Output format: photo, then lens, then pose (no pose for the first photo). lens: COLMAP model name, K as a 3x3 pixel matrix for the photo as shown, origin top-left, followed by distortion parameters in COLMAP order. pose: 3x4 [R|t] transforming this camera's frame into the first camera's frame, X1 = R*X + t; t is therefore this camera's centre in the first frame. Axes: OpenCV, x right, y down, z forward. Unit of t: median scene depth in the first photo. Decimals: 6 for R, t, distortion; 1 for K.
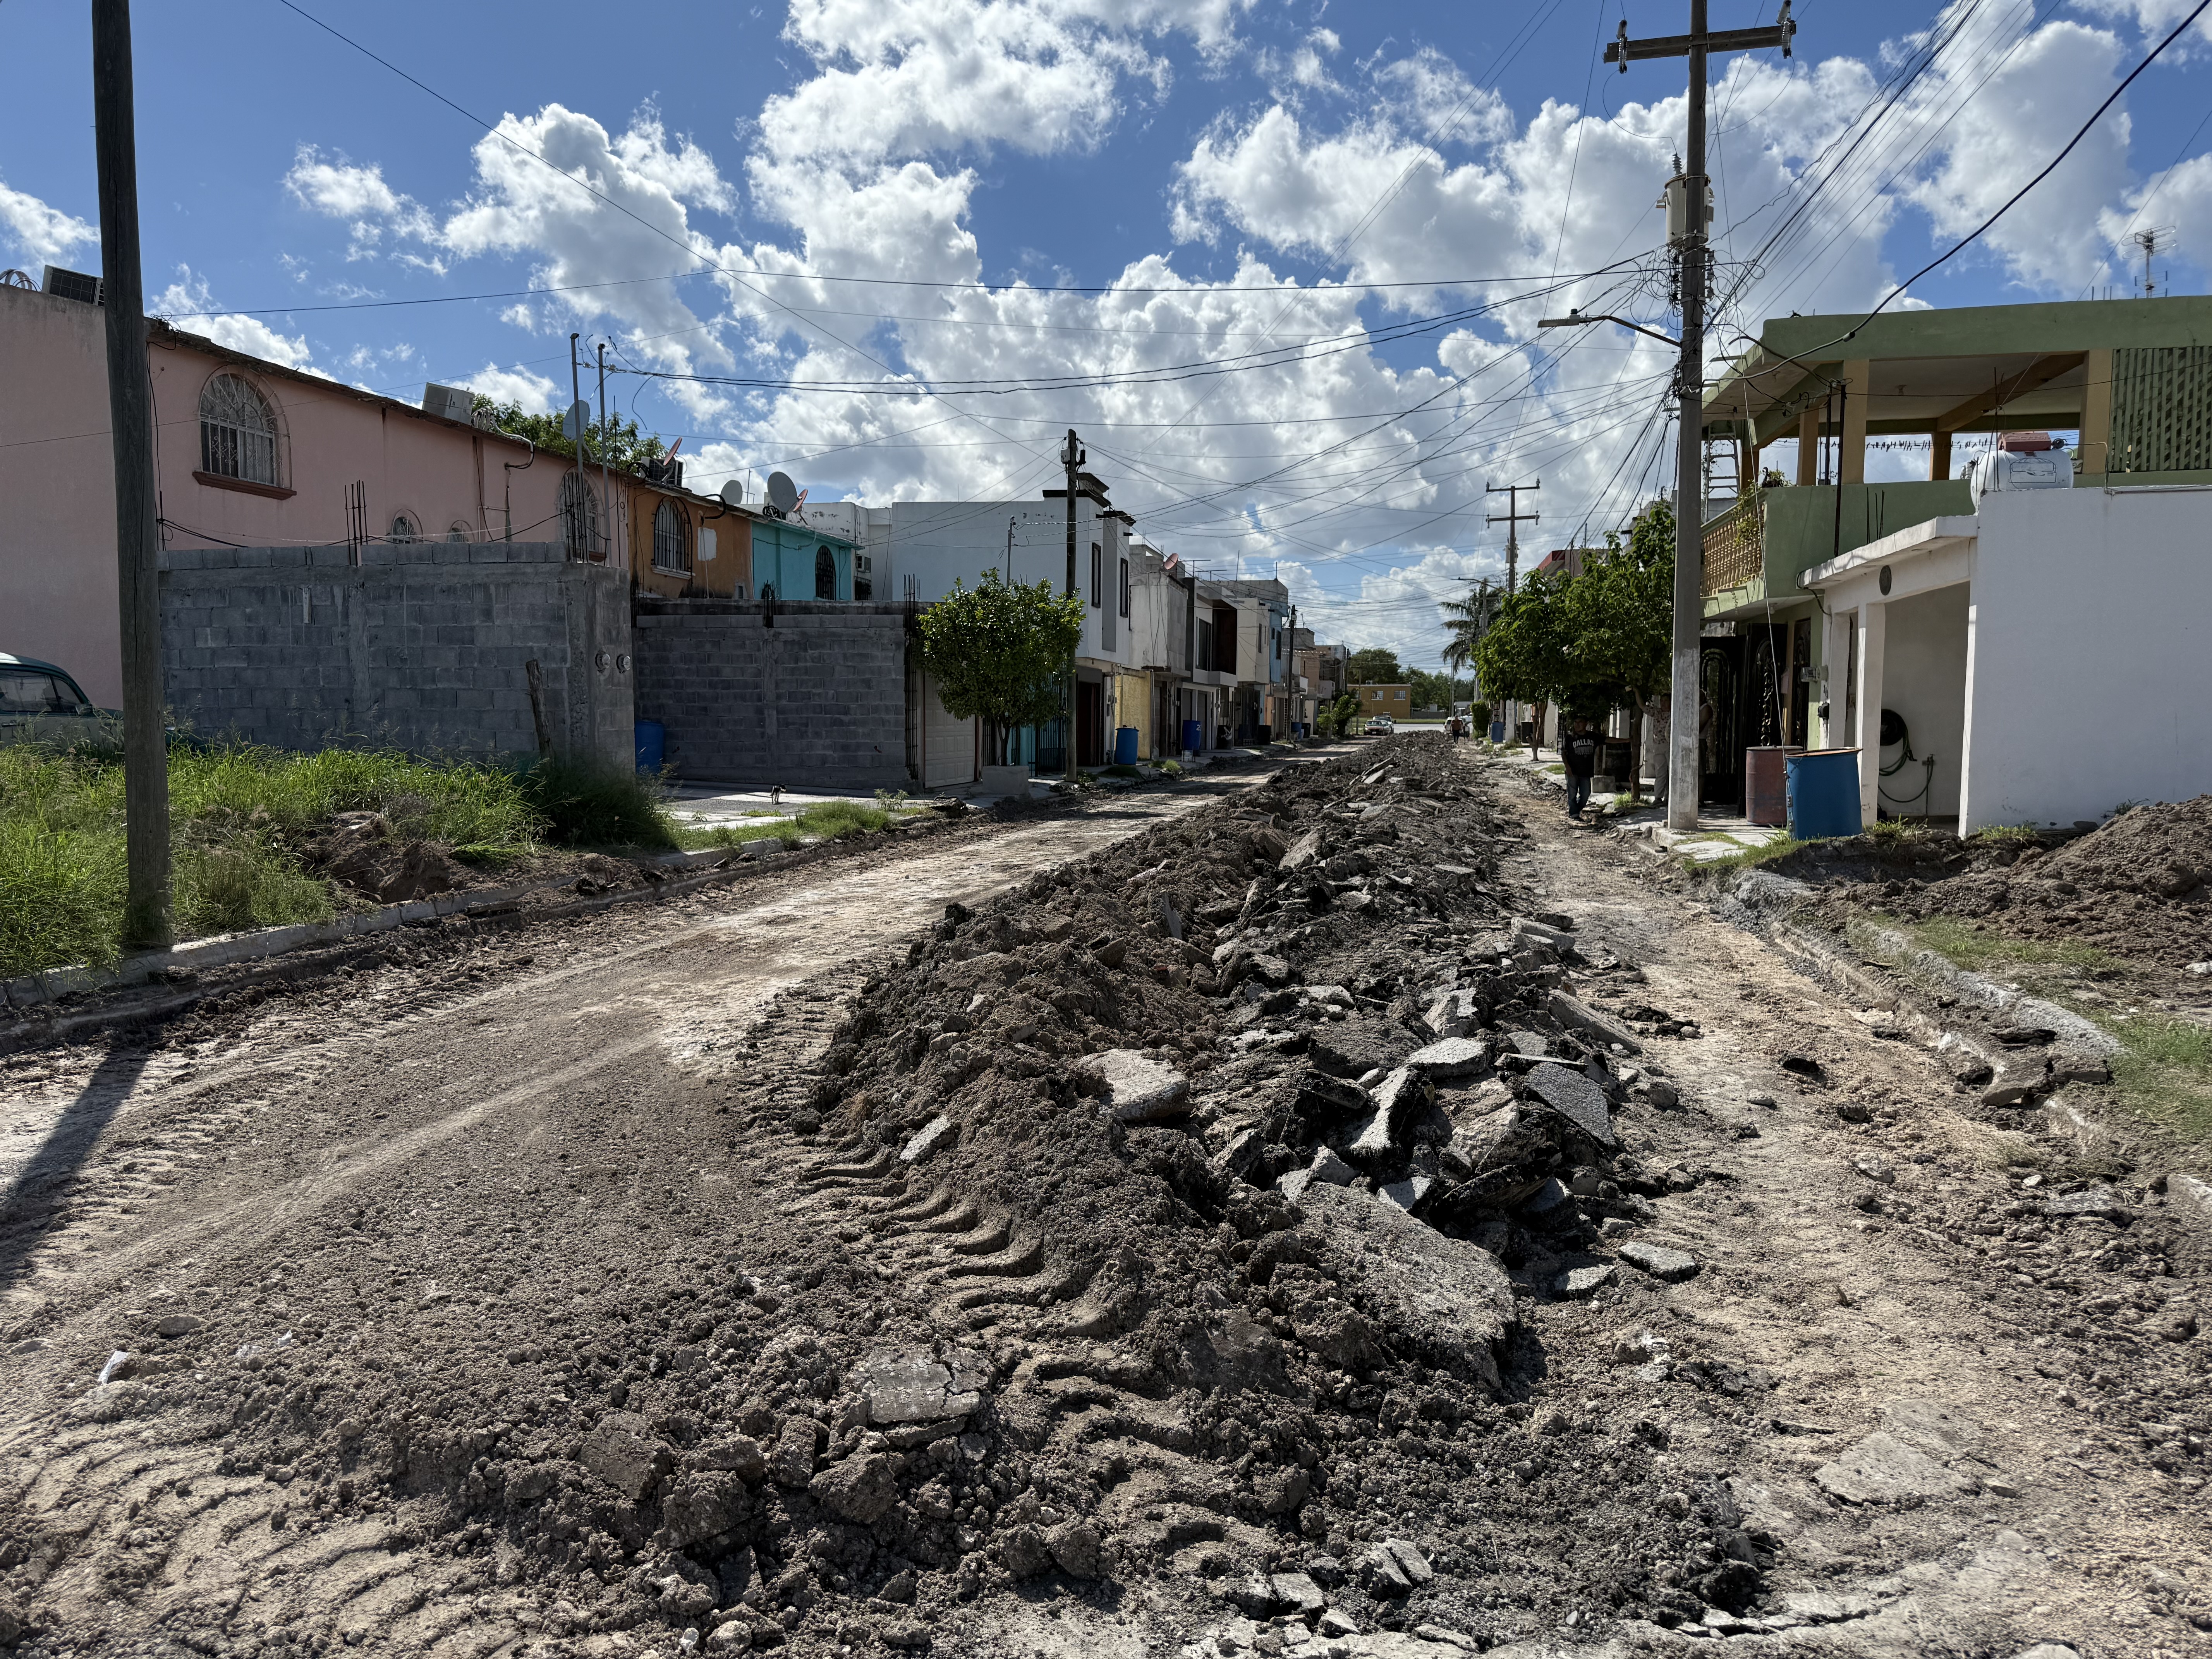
lens RADIAL K [[1535.7, 0, 1103.1], [0, 1535.7, 831.2], [0, 0, 1]] dist [0.010260, -0.000994]
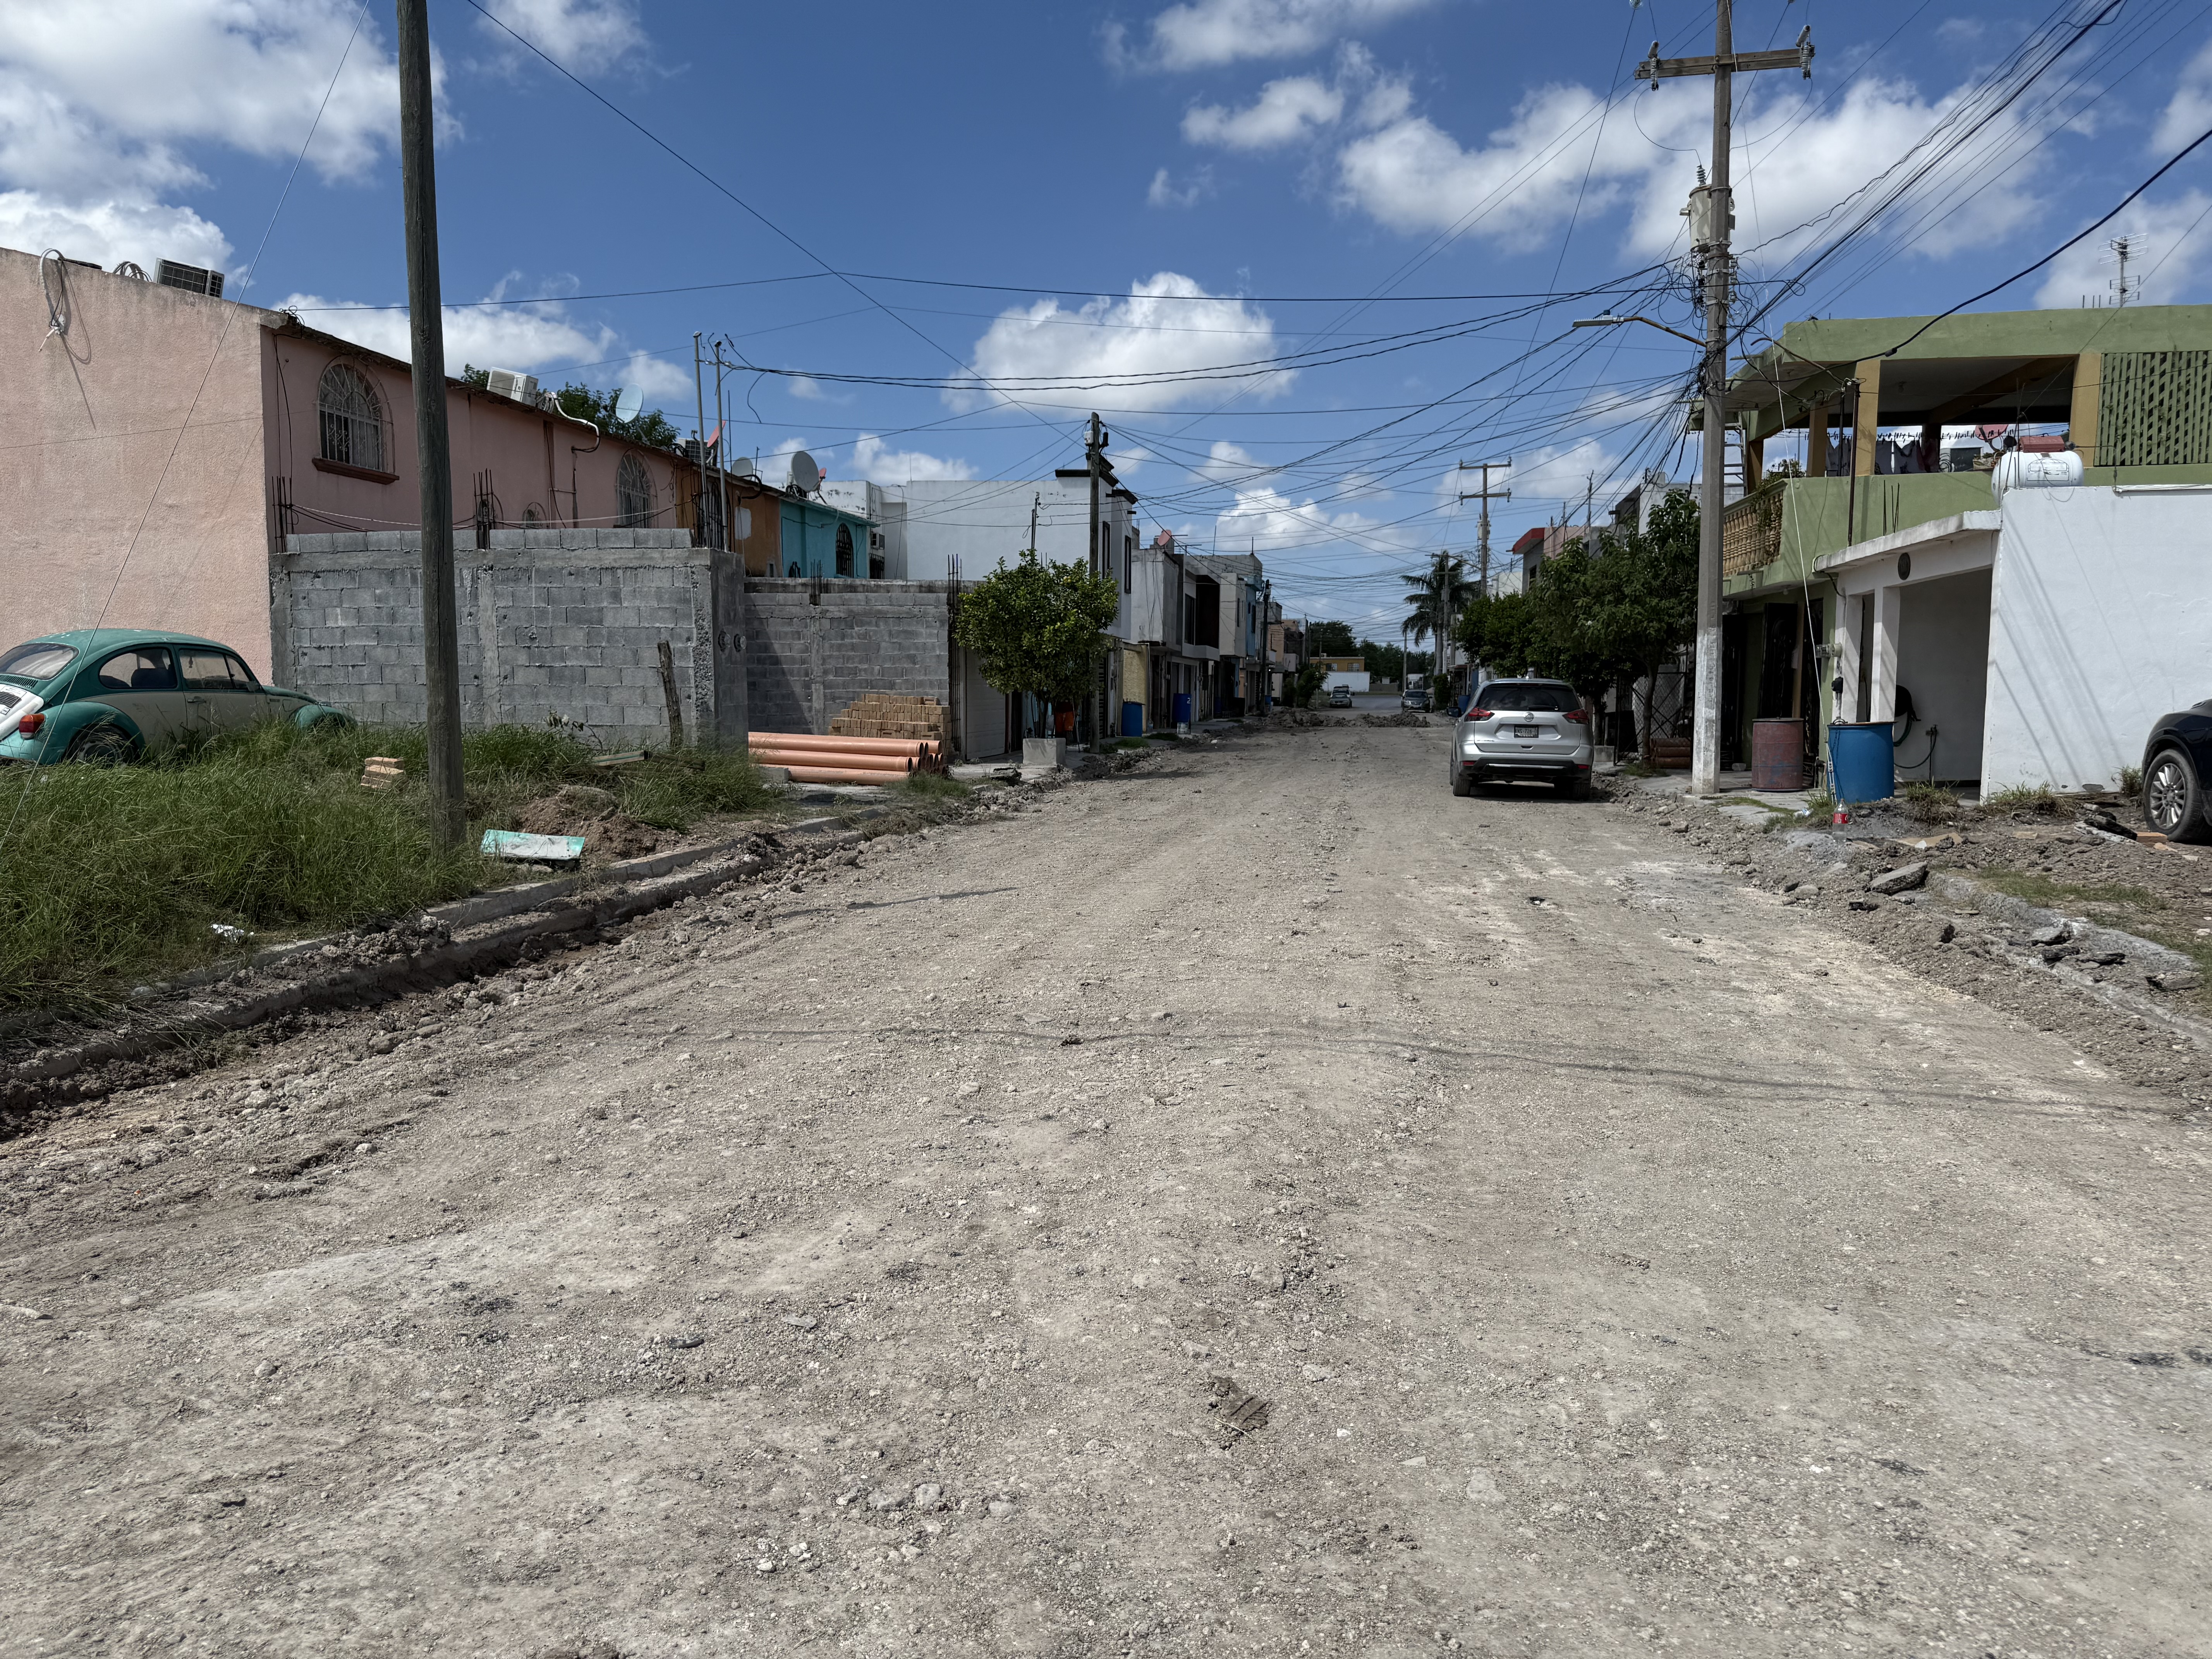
lens RADIAL K [[1535.7, 0, 1106.7], [0, 1535.7, 829.5], [0, 0, 1]] dist [0.010260, -0.000994]
pose [[0.999339, -0.004632, 0.036067, -0.059003], [0.004025, 0.999849, 0.016881, 0.002239], [-0.036140, -0.016725, 0.999207, -0.046954]]
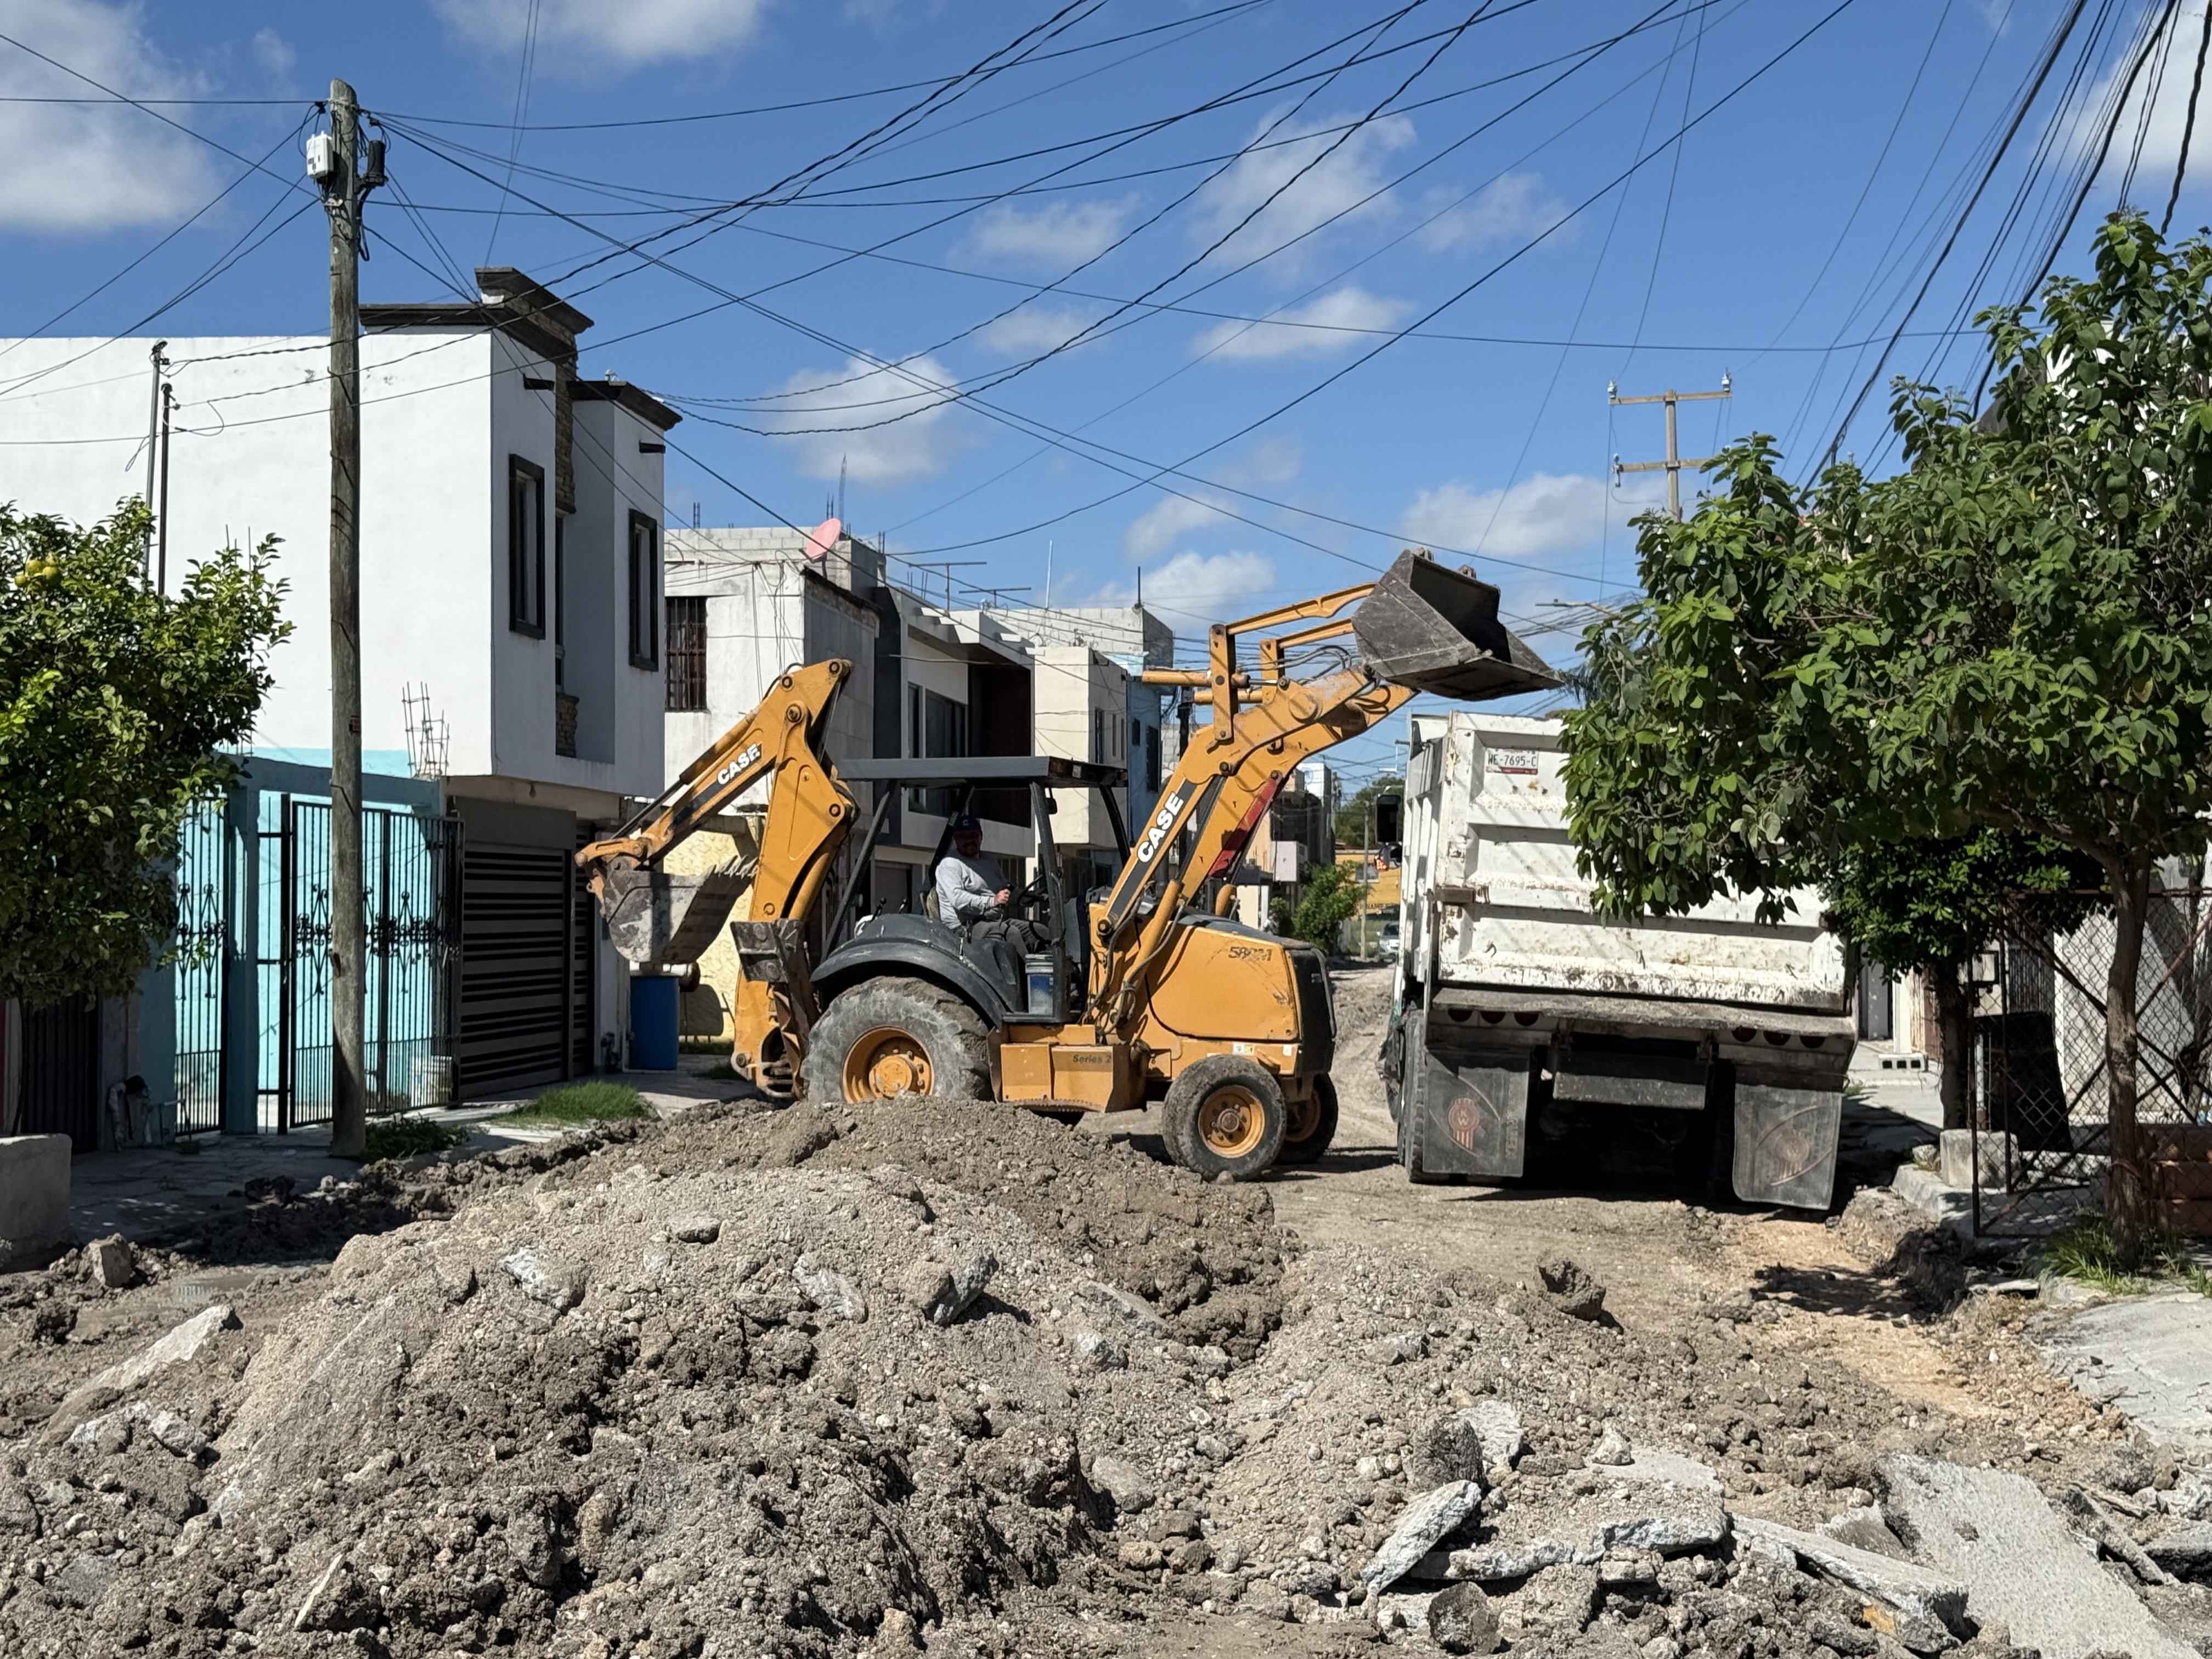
lens RADIAL K [[3141.8, 0, 1105.6], [0, 3141.8, 824.6], [0, 0, 1]] dist [0.101607, 0.000000]
pose [[0.997436, -0.000359, 0.071566, 0.108084], [0.007758, 0.994637, -0.103137, -0.037552], [-0.071145, 0.103428, 0.992089, 0.385161]]
